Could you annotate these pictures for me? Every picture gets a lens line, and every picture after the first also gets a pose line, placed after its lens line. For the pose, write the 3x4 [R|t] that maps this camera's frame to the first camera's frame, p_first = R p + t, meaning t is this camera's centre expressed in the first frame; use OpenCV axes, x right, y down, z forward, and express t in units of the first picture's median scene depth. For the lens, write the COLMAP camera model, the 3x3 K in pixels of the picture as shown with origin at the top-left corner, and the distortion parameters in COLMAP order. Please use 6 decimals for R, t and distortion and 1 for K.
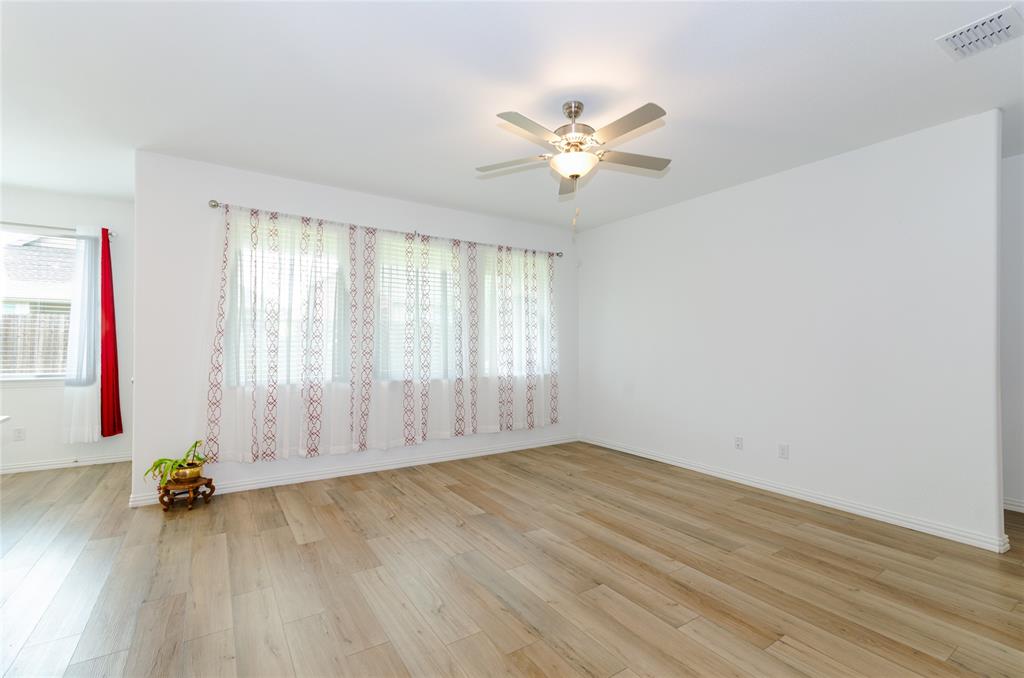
lens RADIAL K [[456.8, 0, 523.6], [0, 456.8, 343.4], [0, 0, 1]] dist [-0.001674, 0.009203]
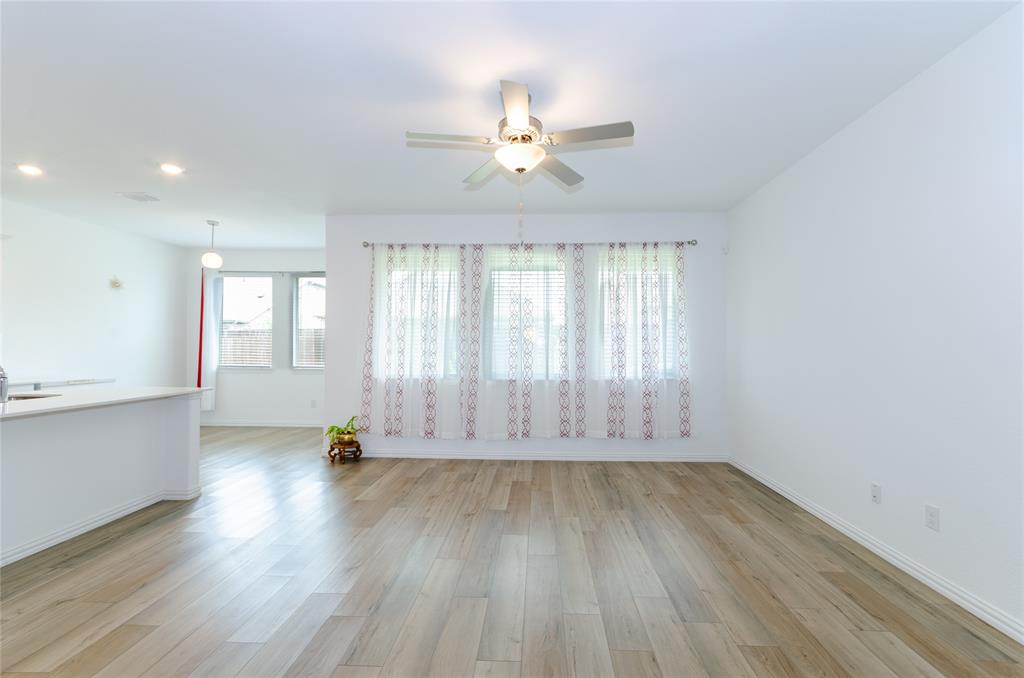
lens RADIAL K [[456.8, 0, 523.6], [0, 456.8, 343.4], [0, 0, 1]] dist [-0.001674, 0.009203]
pose [[0.807111, -0.006606, -0.590363, 0.438529], [0.001962, 0.999962, -0.008507, 0.004143], [0.590397, 0.005708, 0.807093, 0.151834]]
